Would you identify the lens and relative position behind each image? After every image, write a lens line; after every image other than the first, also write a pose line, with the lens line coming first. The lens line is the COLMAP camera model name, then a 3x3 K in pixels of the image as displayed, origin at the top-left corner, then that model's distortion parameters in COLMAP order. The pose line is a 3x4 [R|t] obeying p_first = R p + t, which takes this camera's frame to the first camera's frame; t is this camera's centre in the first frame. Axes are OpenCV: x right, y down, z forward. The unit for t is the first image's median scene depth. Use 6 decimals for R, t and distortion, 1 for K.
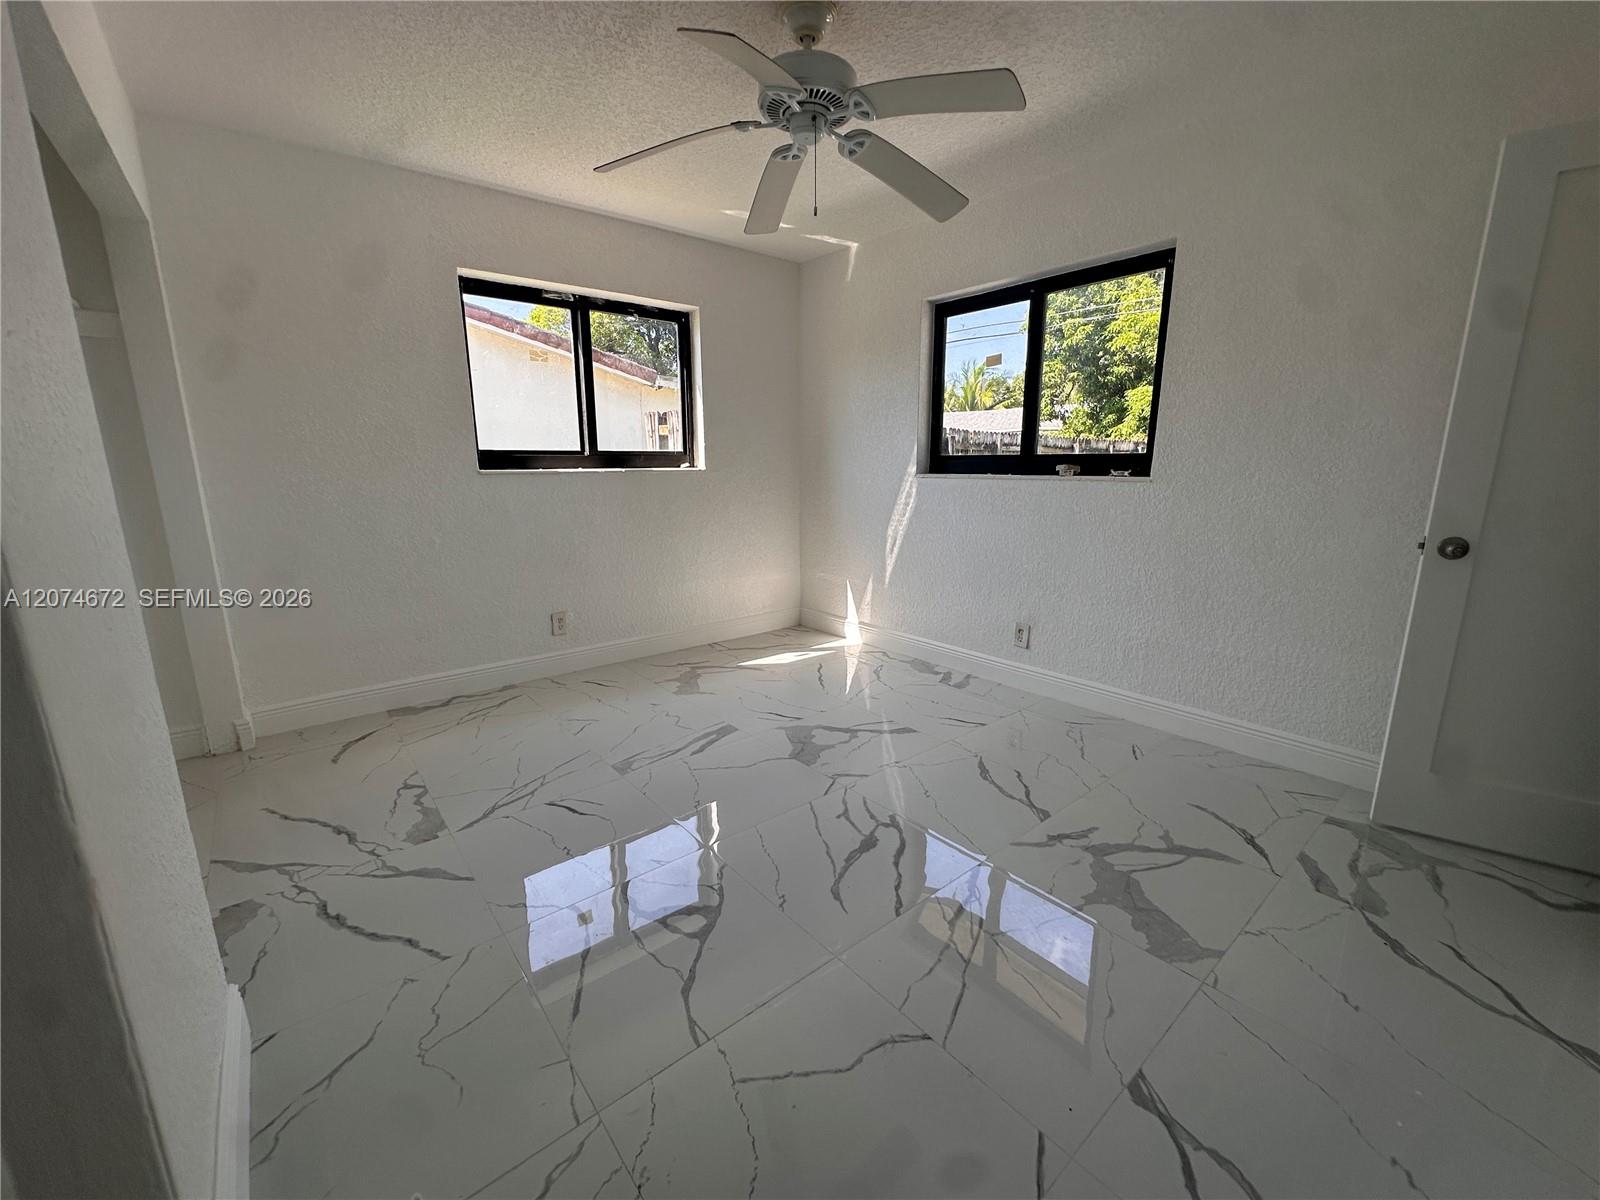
lens RADIAL K [[642.5, 0, 800.0], [0, 642.5, 600.0], [0, 0, 1]] dist [-0.001551, 0.000372]
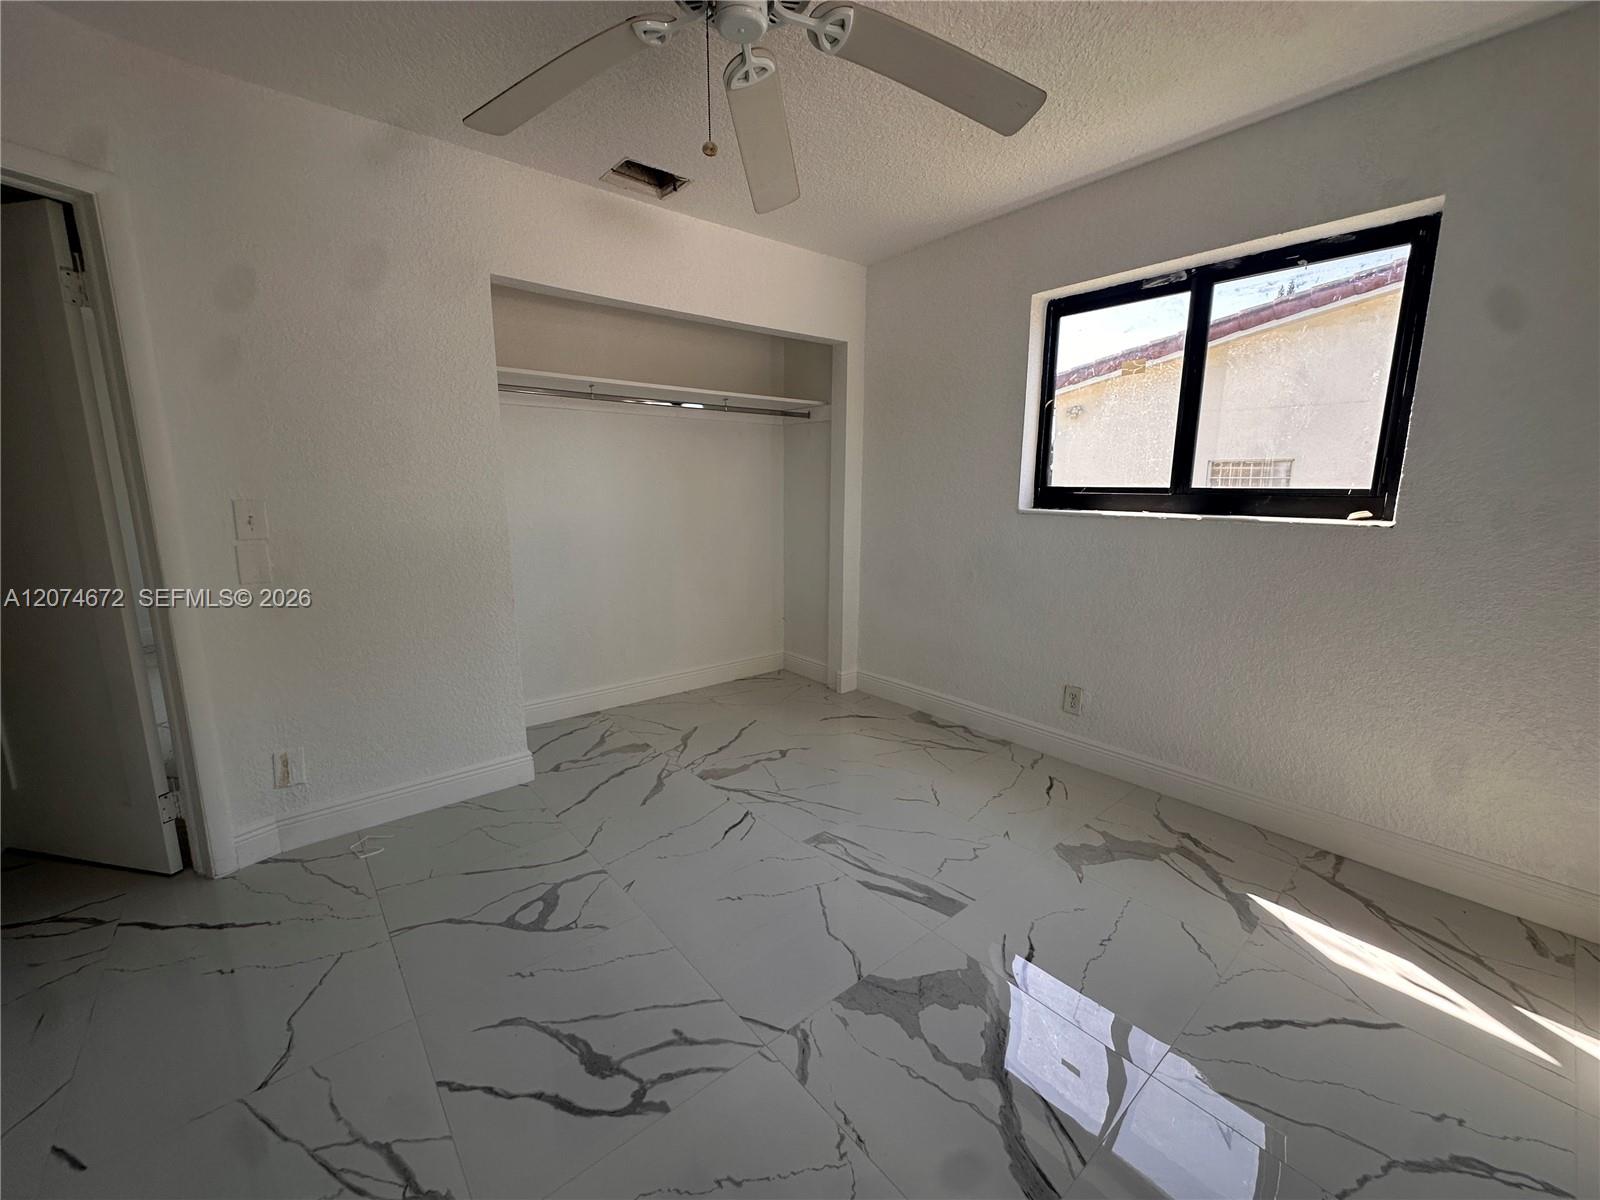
lens RADIAL K [[642.5, 0, 800.0], [0, 642.5, 600.0], [0, 0, 1]] dist [-0.001551, 0.000372]
pose [[0.010431, 0.186683, -0.982365, 0.428854], [-0.210028, 0.960912, 0.180376, -0.172547], [0.977640, 0.204442, 0.049232, 0.654986]]
